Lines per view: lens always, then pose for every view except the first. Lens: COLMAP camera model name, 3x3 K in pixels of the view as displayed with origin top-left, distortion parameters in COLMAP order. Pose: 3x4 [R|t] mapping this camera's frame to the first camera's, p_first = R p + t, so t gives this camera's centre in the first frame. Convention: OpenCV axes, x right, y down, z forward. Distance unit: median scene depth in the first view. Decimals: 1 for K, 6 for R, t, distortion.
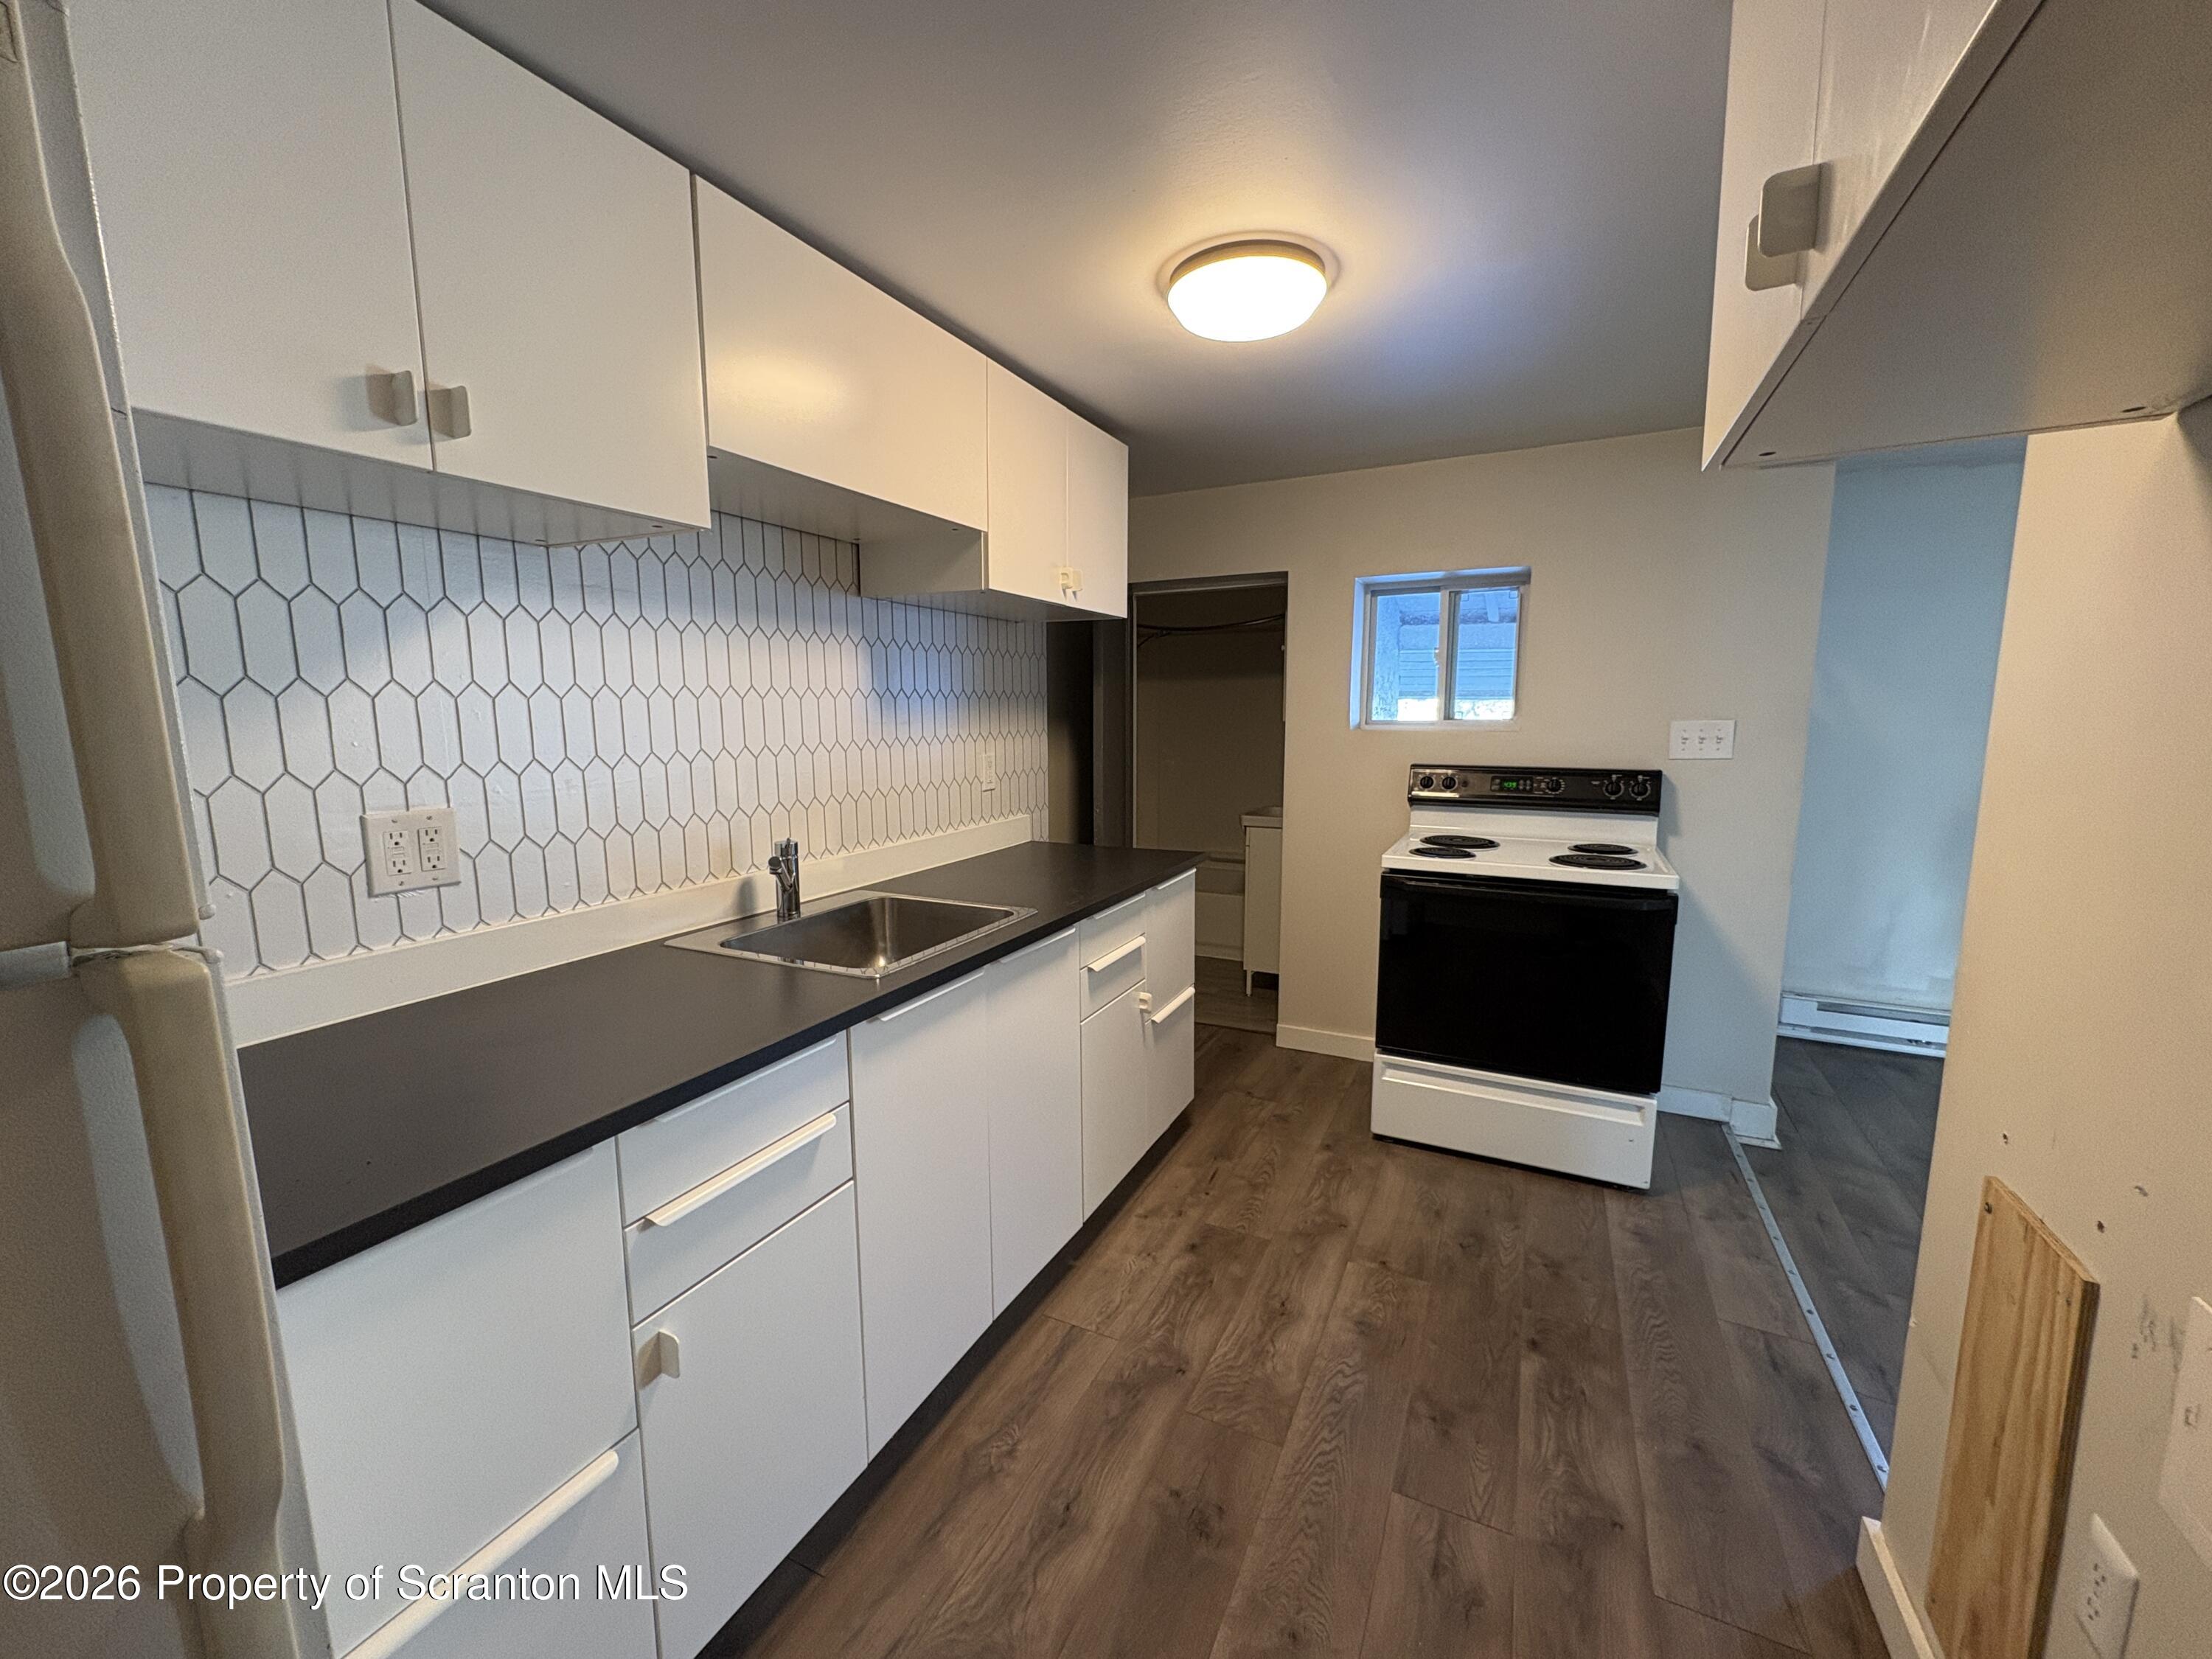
lens RADIAL K [[878.9, 0, 1104.4], [0, 878.9, 827.0], [0, 0, 1]] dist [0.001282, 0.000259]
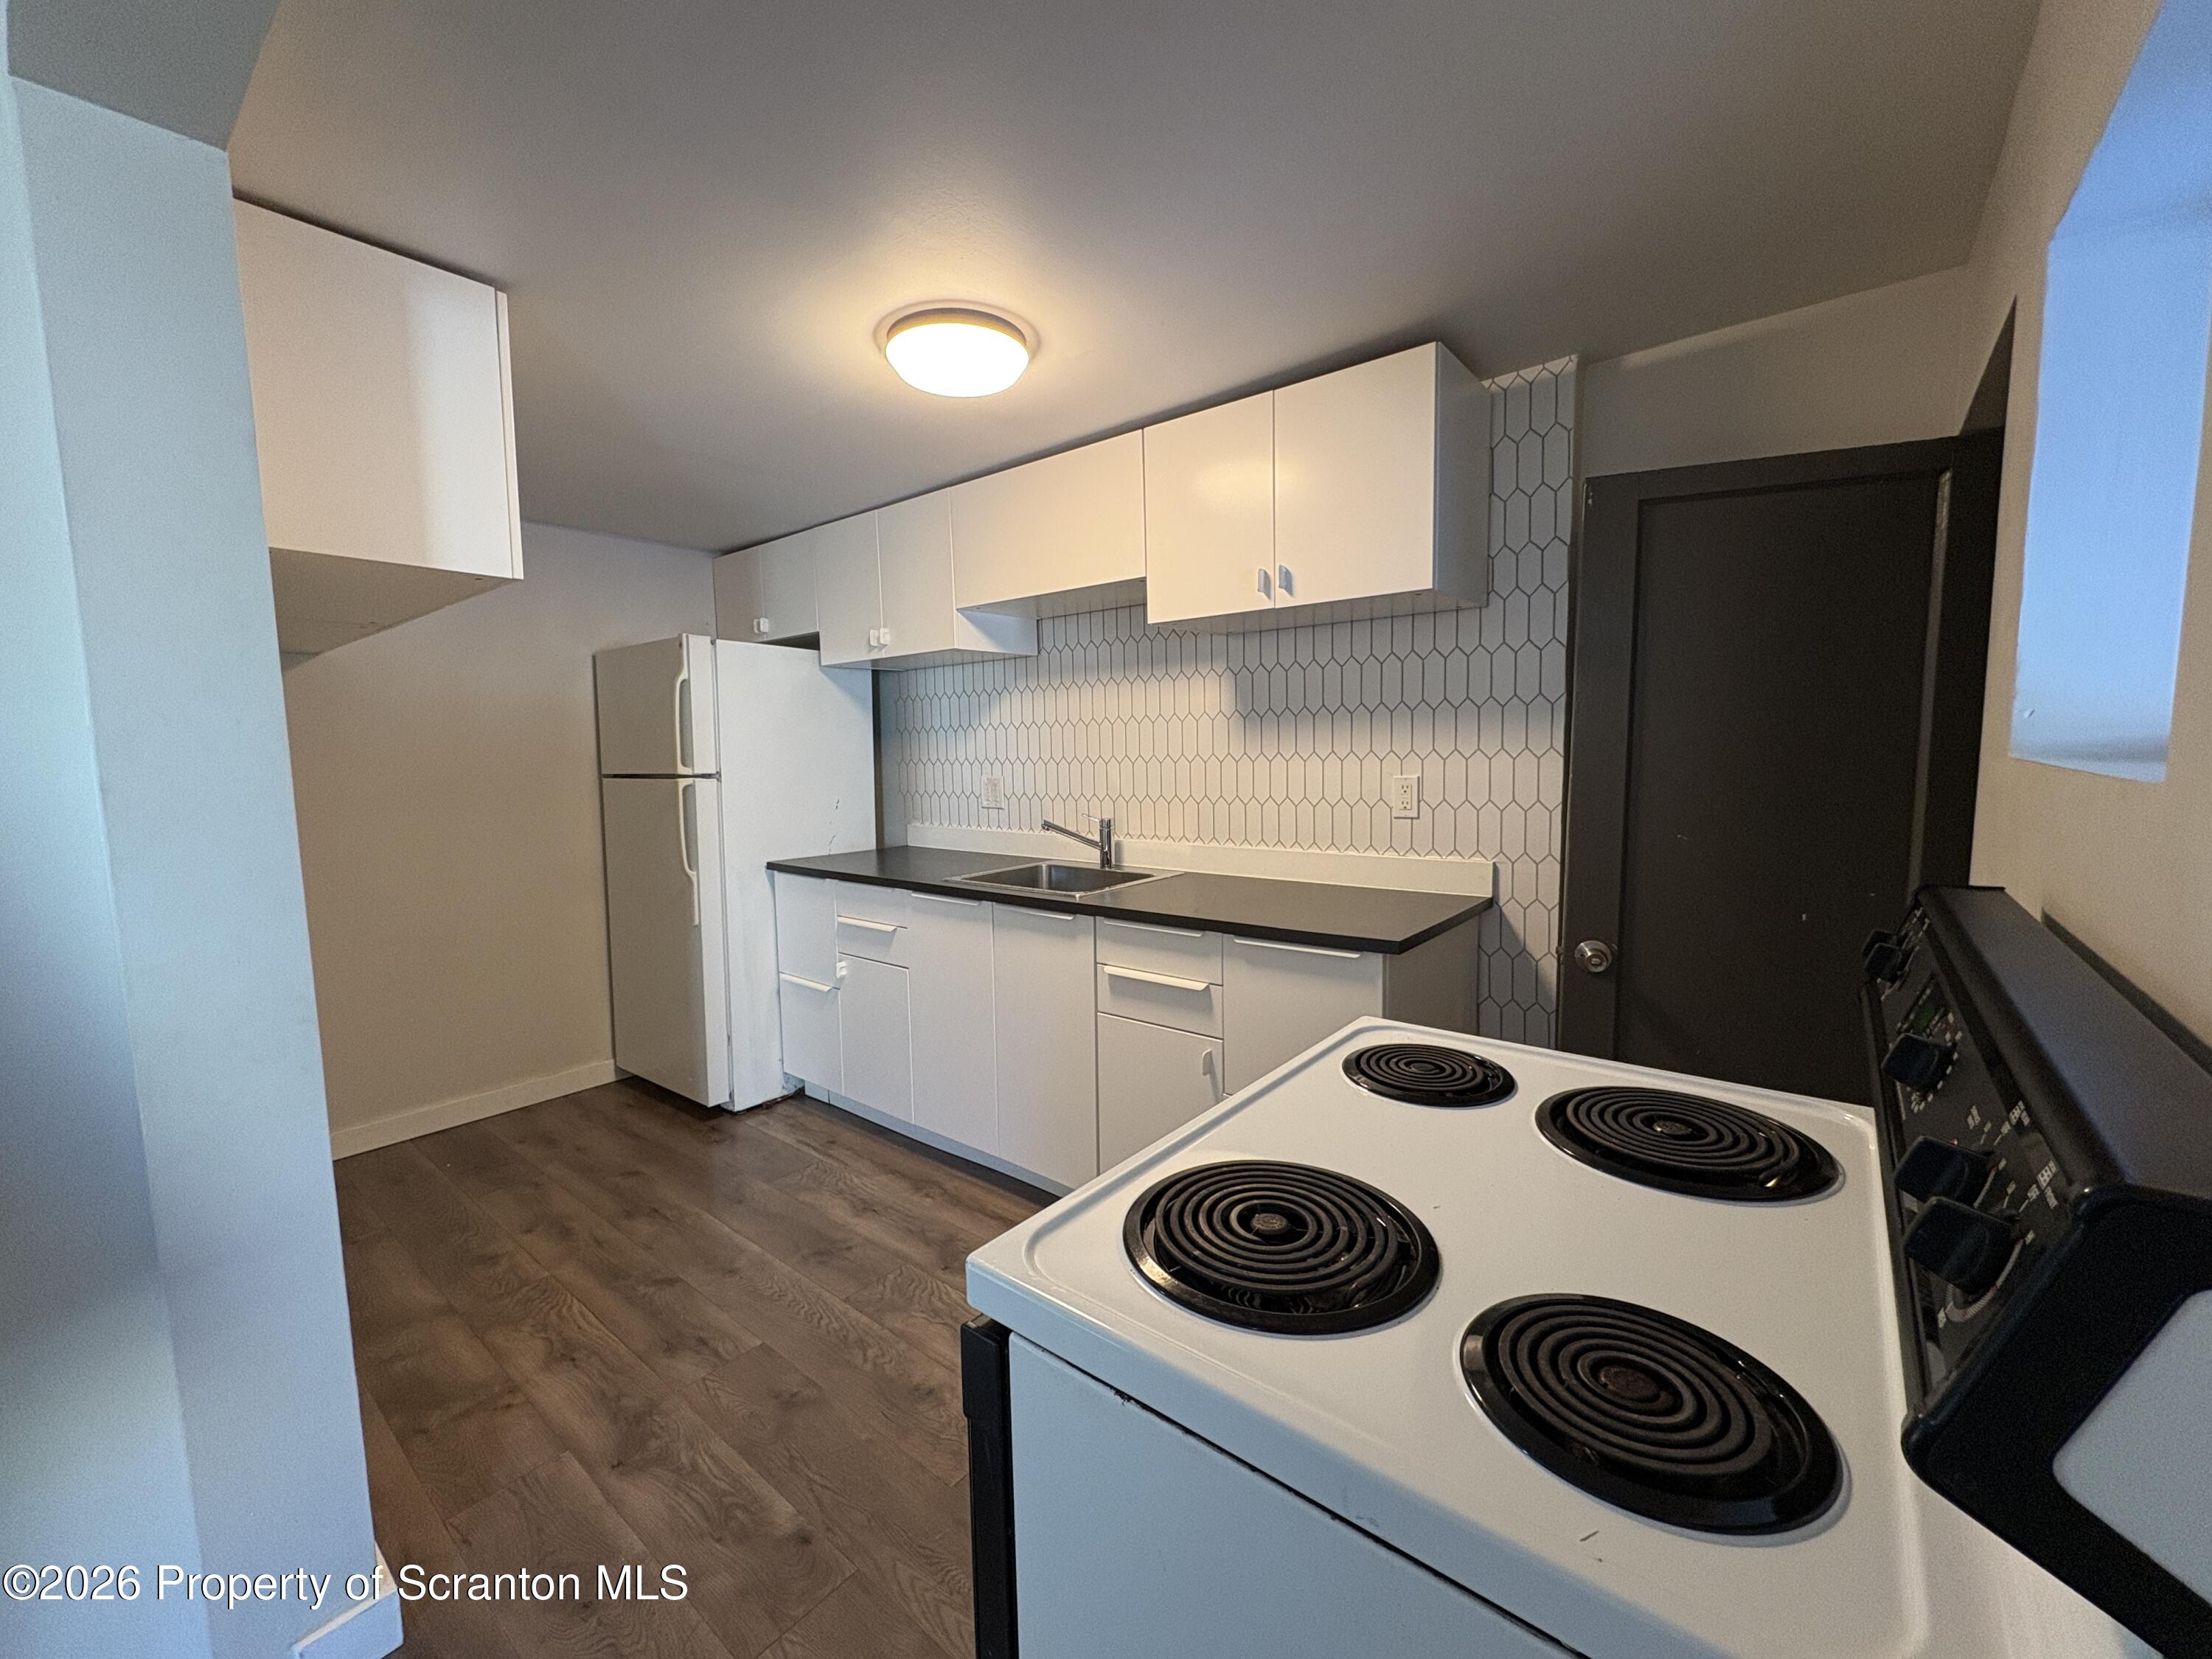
lens RADIAL K [[878.9, 0, 1104.4], [0, 878.9, 827.0], [0, 0, 1]] dist [0.001282, 0.000259]
pose [[-0.221005, 0.094455, -0.970688, 1.215168], [-0.114712, 0.985873, 0.122050, -0.167415], [0.968503, 0.138324, -0.207048, 1.439086]]
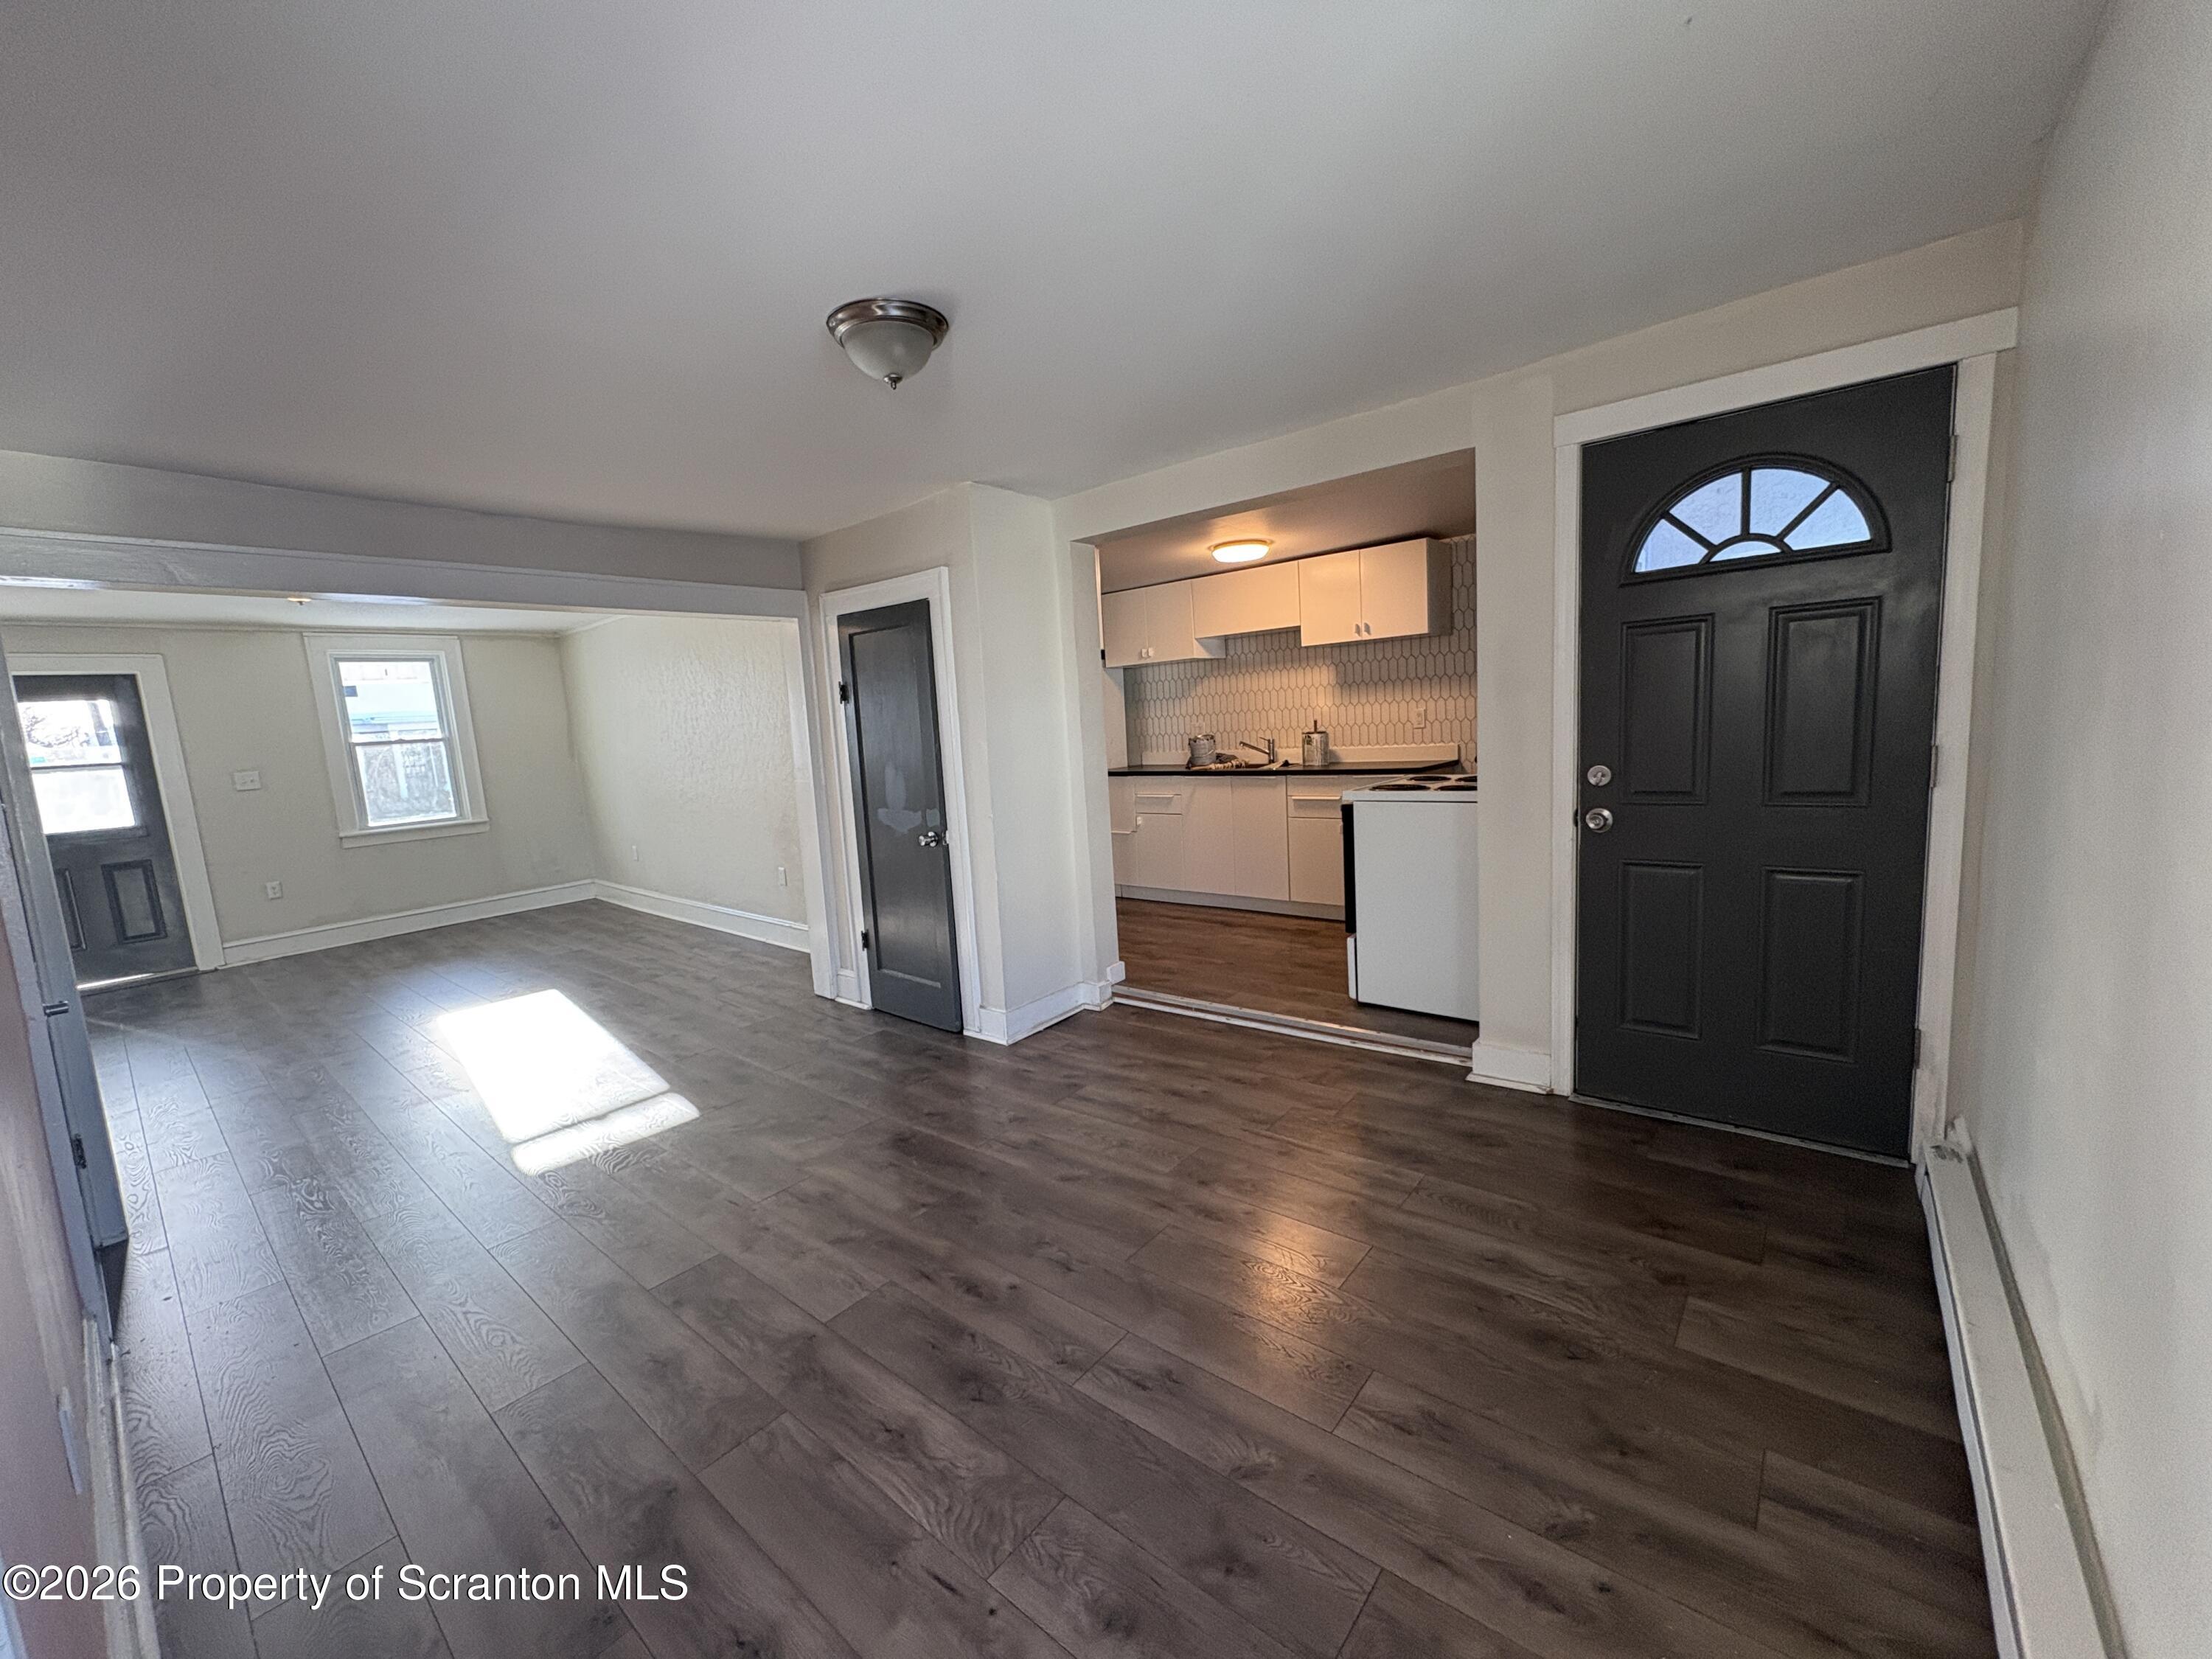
lens RADIAL K [[885.5, 0, 1110.4], [0, 885.5, 839.9], [0, 0, 1]] dist [-0.000363, 0.000007]
pose [[-0.219538, 0.152086, -0.963677, 3.053521], [-0.071029, 0.982662, 0.171263, -0.137747], [0.973015, 0.106048, -0.204930, 1.233702]]
